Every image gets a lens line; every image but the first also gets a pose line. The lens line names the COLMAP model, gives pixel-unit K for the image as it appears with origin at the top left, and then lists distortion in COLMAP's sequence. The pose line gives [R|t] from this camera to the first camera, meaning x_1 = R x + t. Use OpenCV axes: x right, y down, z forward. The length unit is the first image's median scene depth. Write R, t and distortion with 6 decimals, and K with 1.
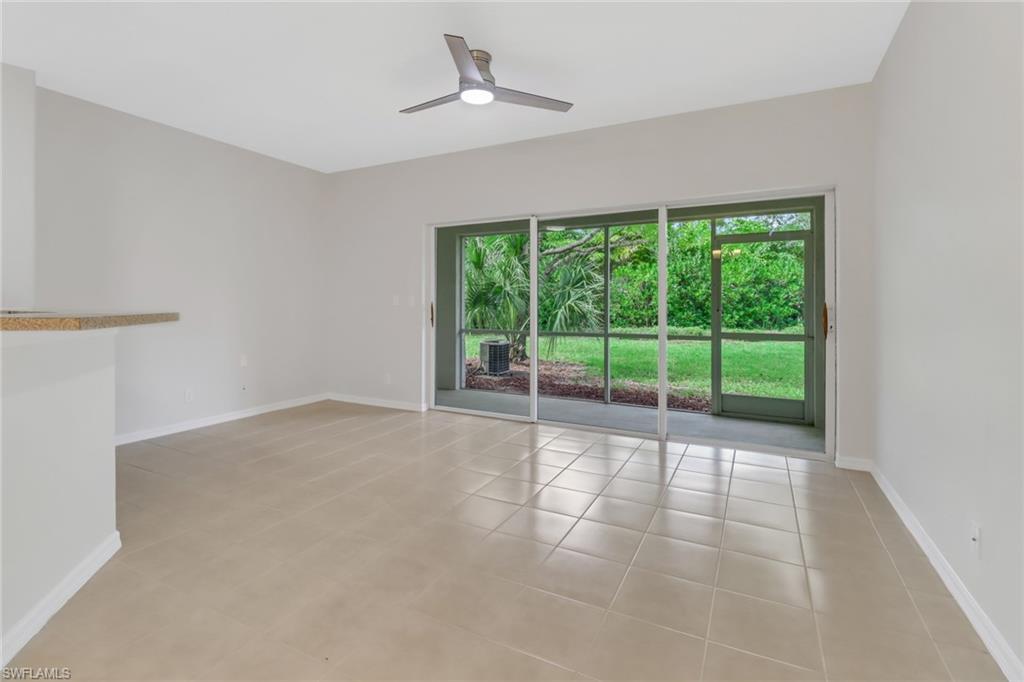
lens RADIAL K [[475.0, 0, 495.8], [0, 475.0, 298.6], [0, 0, 1]] dist [0.005639, -0.006733]
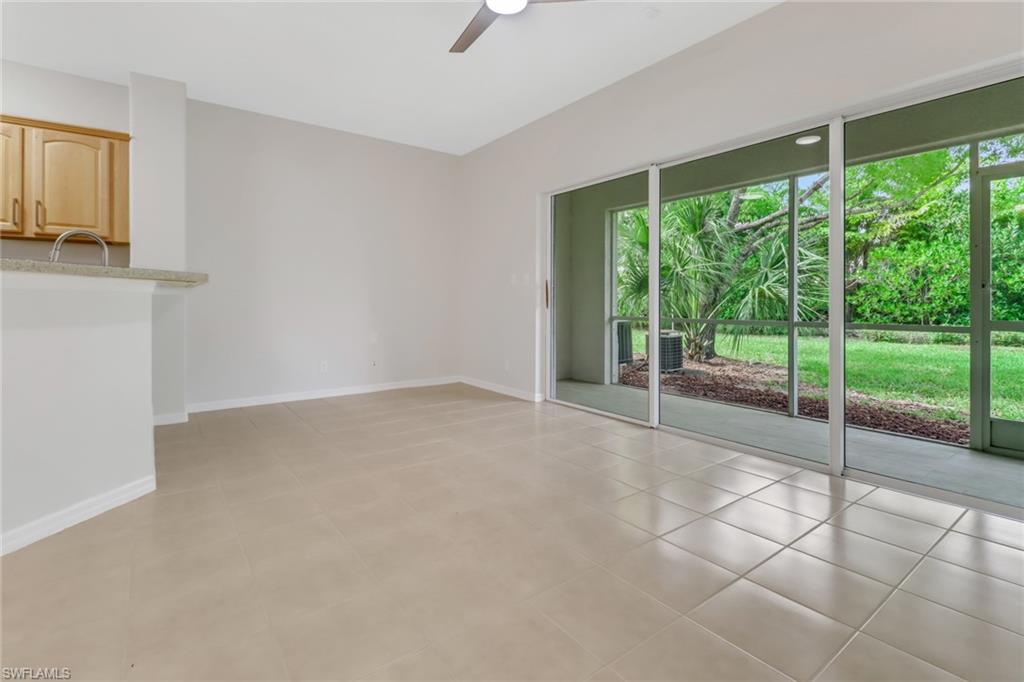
lens RADIAL K [[475.0, 0, 505.9], [0, 475.0, 297.3], [0, 0, 1]] dist [0.005639, -0.006733]
pose [[0.902510, -0.003068, -0.430659, 0.095943], [0.003015, 0.999995, -0.000805, 0.022140], [0.430659, -0.000571, 0.902514, 0.090723]]
